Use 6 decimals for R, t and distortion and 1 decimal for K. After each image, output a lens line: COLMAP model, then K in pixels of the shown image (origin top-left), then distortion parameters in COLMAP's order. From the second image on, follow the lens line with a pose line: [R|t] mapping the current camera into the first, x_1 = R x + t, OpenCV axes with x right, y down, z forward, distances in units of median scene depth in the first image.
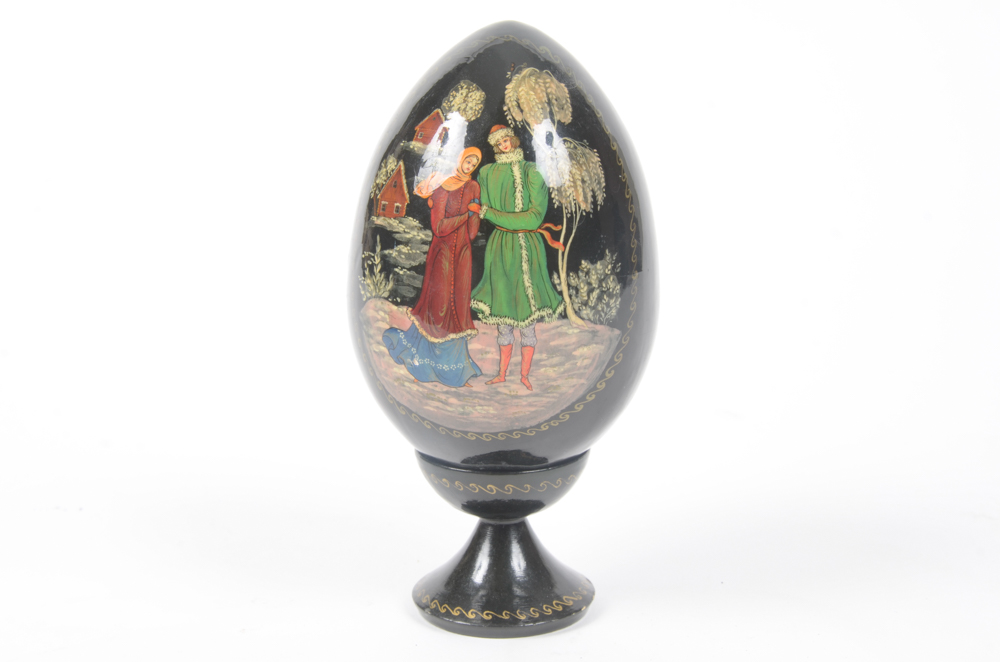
lens RADIAL K [[1926.4, 0, 501.4], [0, 1926.4, 330.7], [0, 0, 1]] dist [-0.032893, 0.000000]
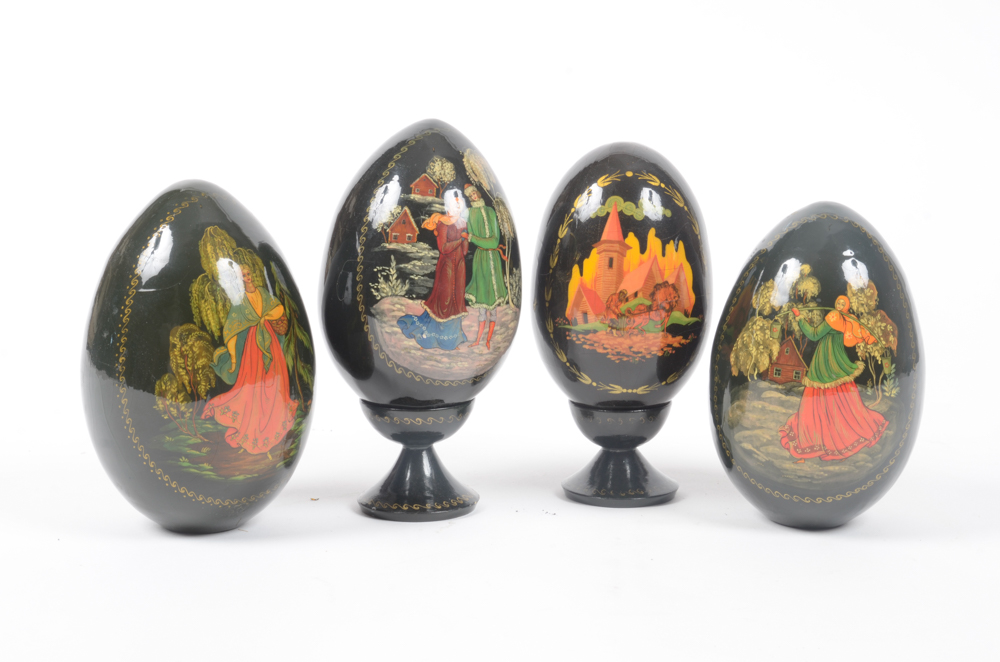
lens RADIAL K [[2039.3, 0, 497.0], [0, 2039.3, 332.9], [0, 0, 1]] dist [0.050134, 0.000000]
pose [[0.785487, -0.035210, 0.617875, -1.013616], [0.073011, 0.996680, -0.036020, 0.077364], [-0.614556, 0.073405, 0.785451, -0.326076]]
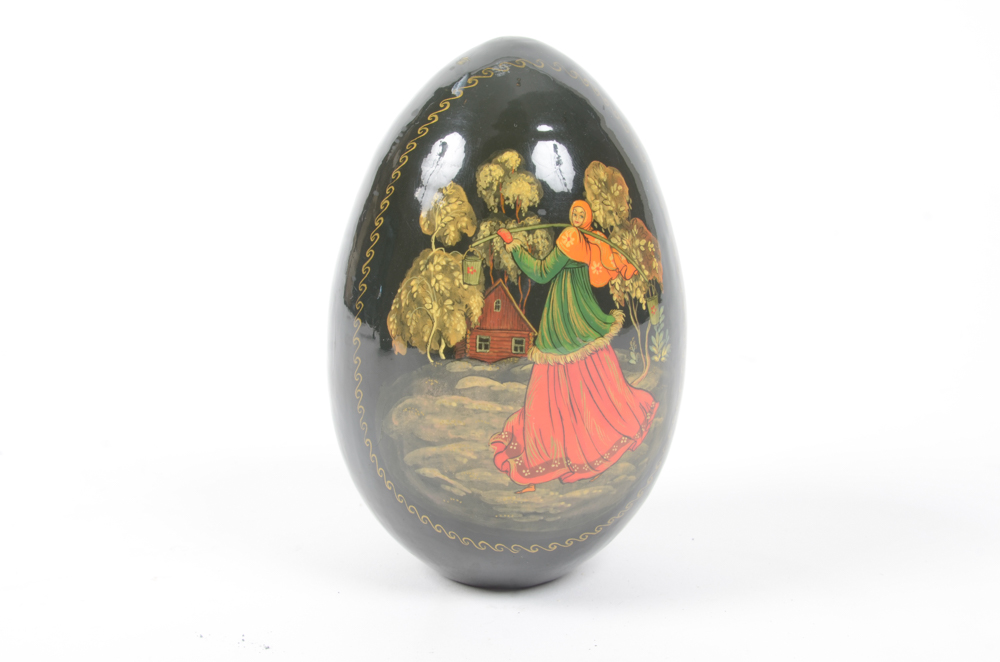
lens RADIAL K [[2201.6, 0, 501.0], [0, 2201.6, 328.6], [0, 0, 1]] dist [0.099779, 0.000000]
pose [[0.495593, -0.161483, 0.853412, -0.686664], [0.164604, 0.982221, 0.090267, -0.030058], [-0.852815, 0.095740, 0.513362, 0.293739]]
